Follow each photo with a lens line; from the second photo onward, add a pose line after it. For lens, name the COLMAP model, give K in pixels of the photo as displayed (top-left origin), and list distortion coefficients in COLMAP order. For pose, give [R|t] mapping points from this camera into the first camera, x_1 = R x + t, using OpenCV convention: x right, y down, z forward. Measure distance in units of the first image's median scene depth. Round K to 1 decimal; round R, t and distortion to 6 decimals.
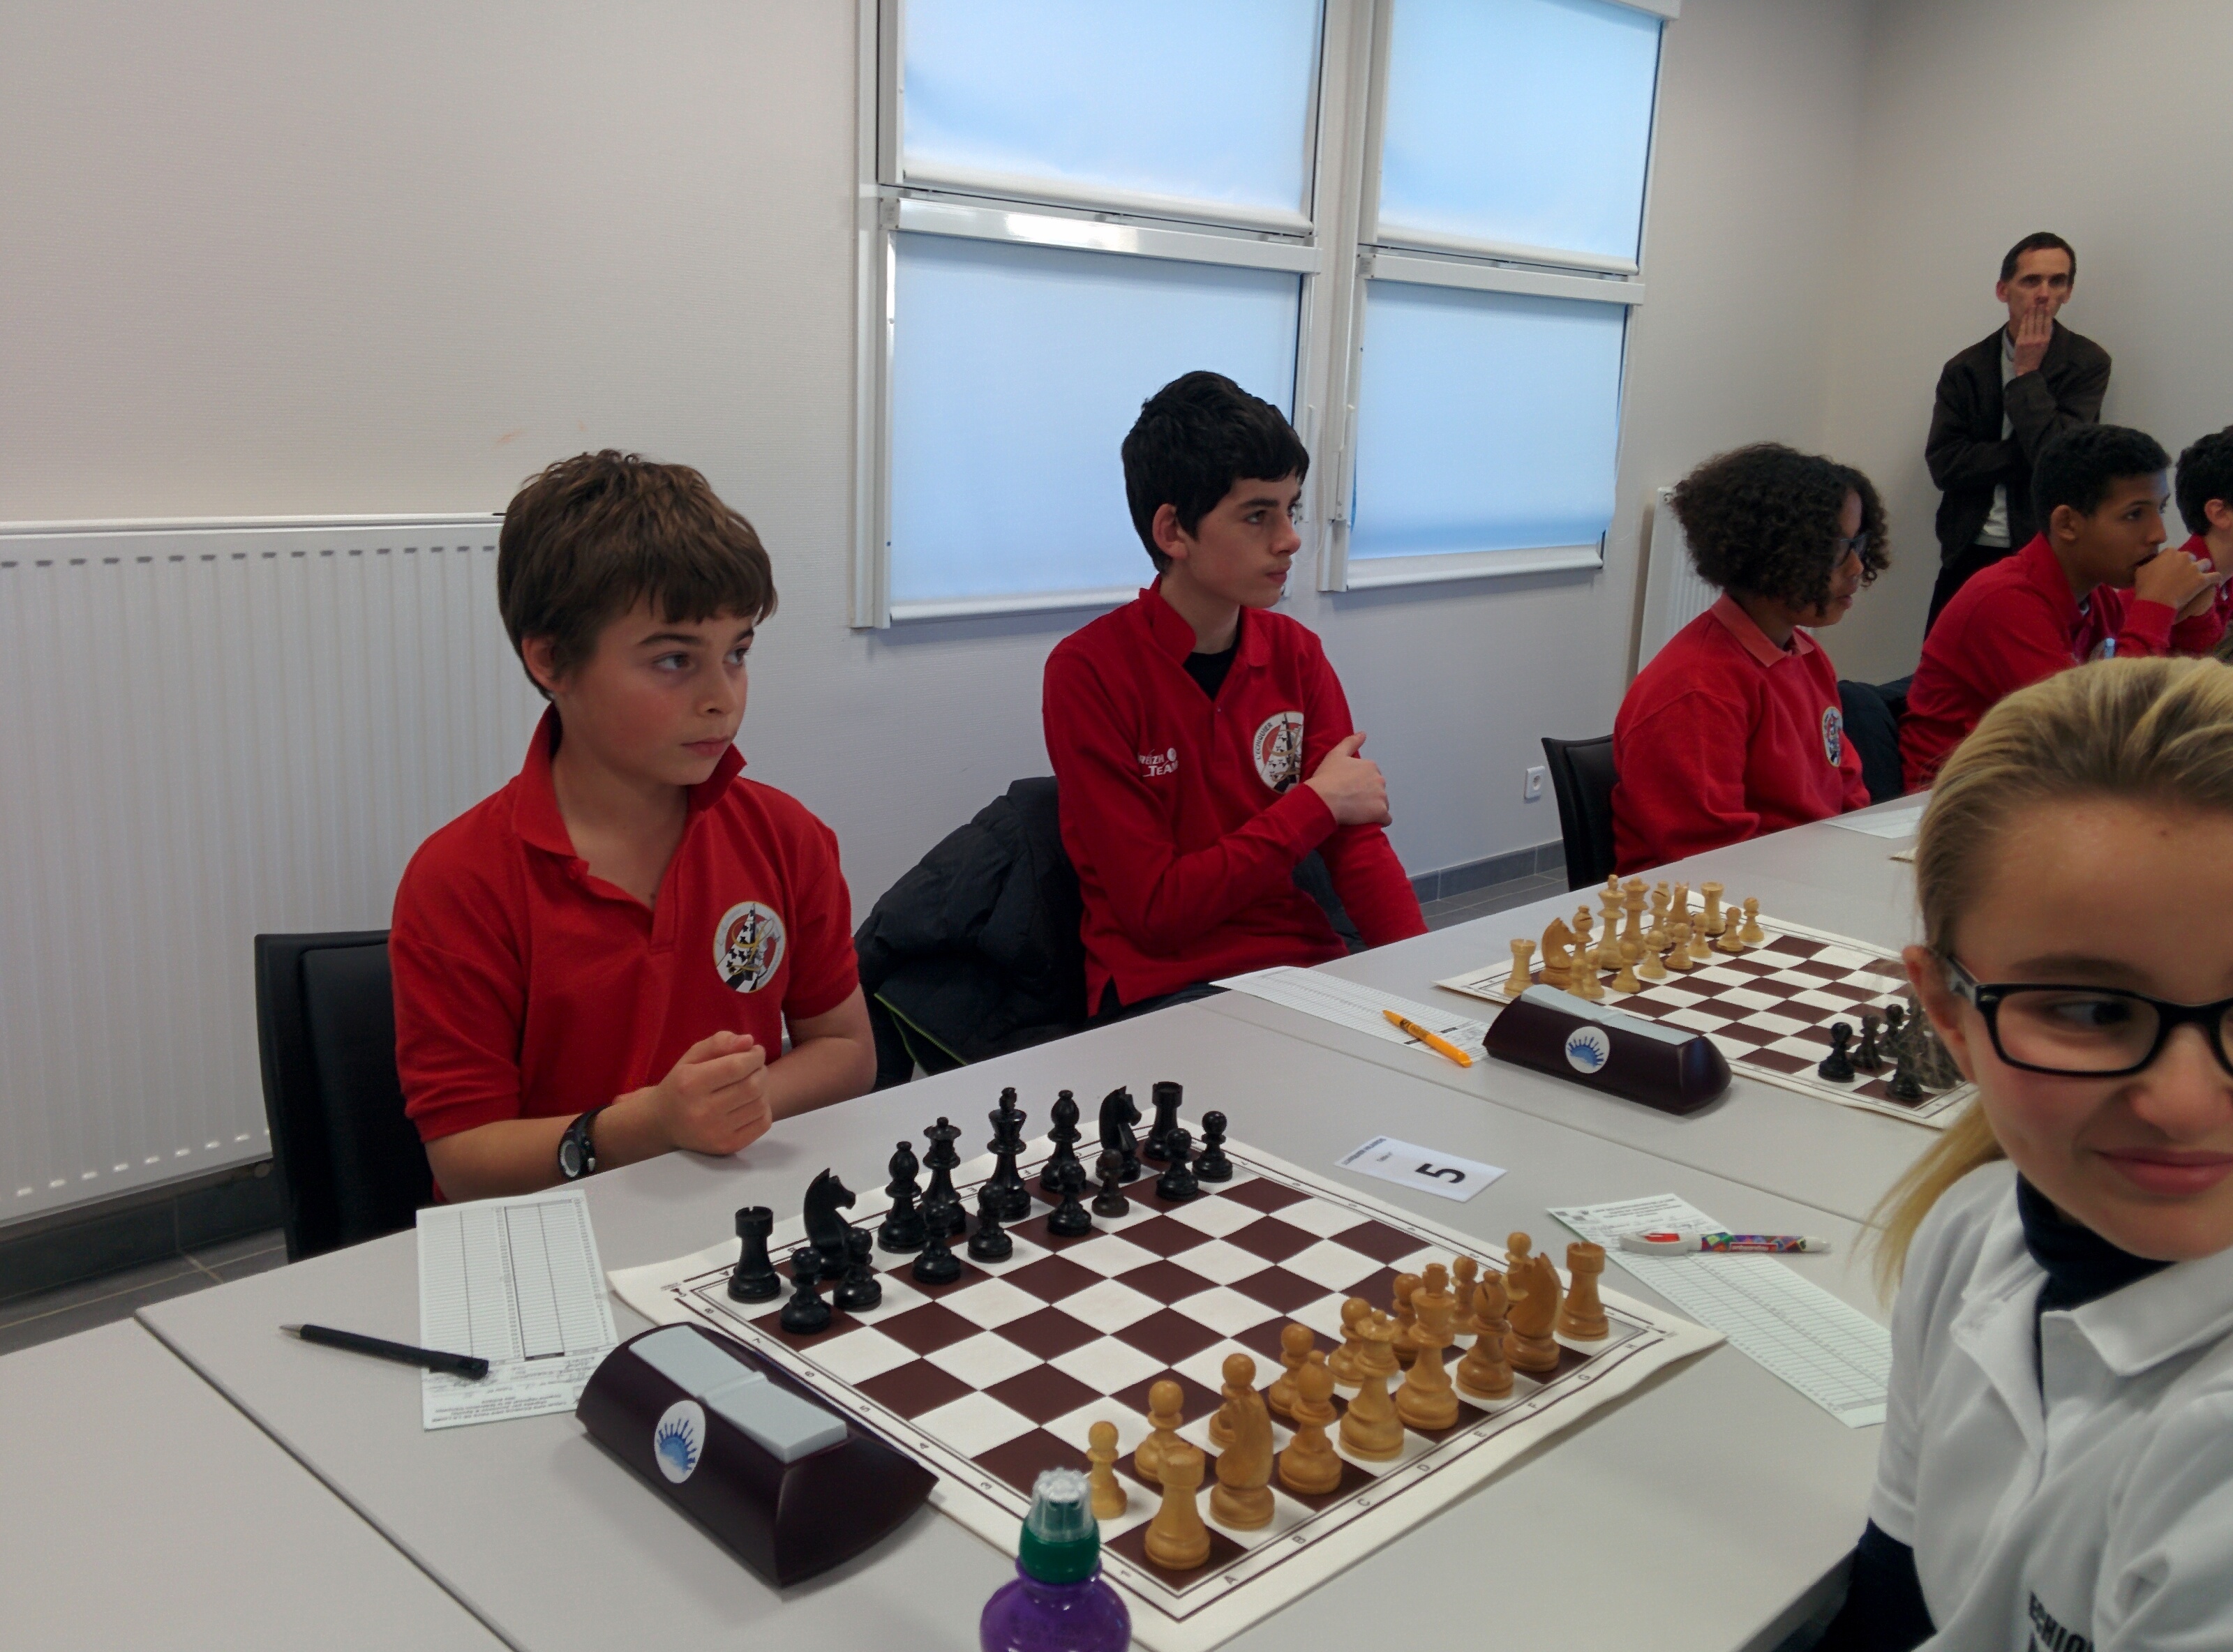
lens RADIAL K [[1962.4, 0, 1116.5], [0, 1962.4, 826.0], [0, 0, 1]] dist [0.055406, -0.005774]
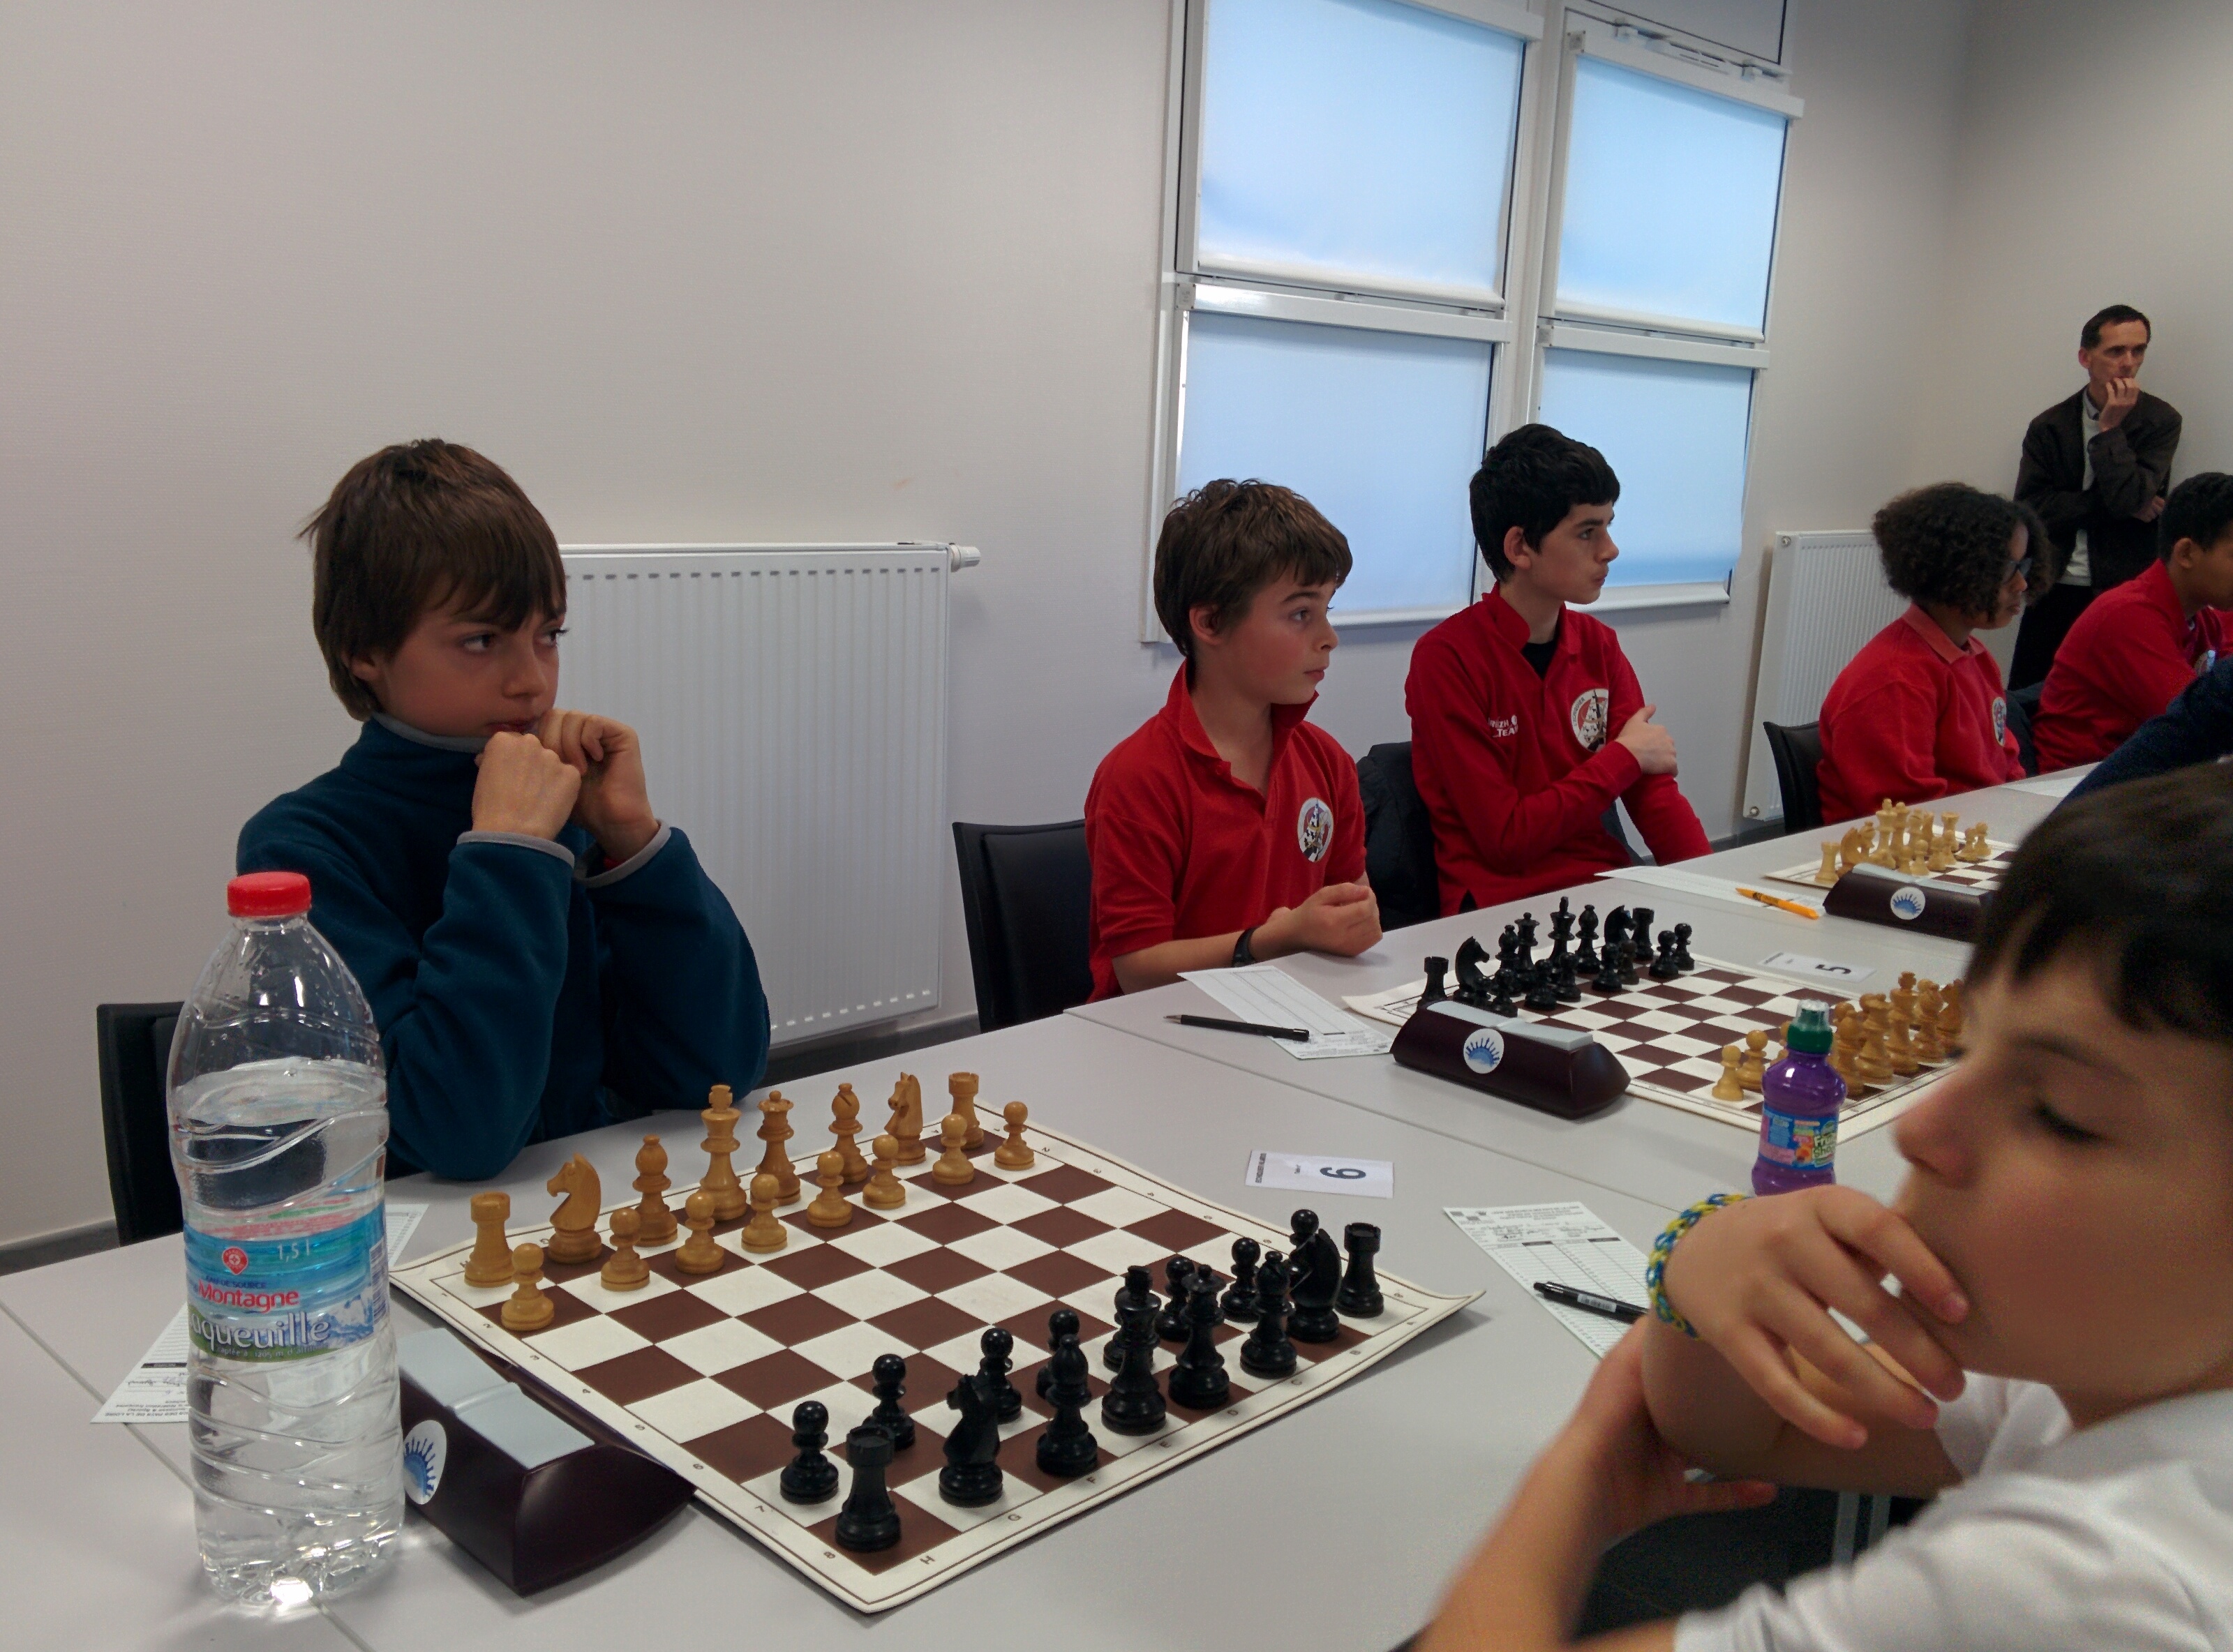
lens RADIAL K [[1971.1, 0, 1110.5], [0, 1971.1, 856.5], [0, 0, 1]] dist [0.048208, -0.003177]
pose [[0.999970, 0.001978, -0.007544, -0.184024], [-0.002090, 0.999889, -0.014751, 0.059128], [0.007514, 0.014766, 0.999863, -0.243257]]
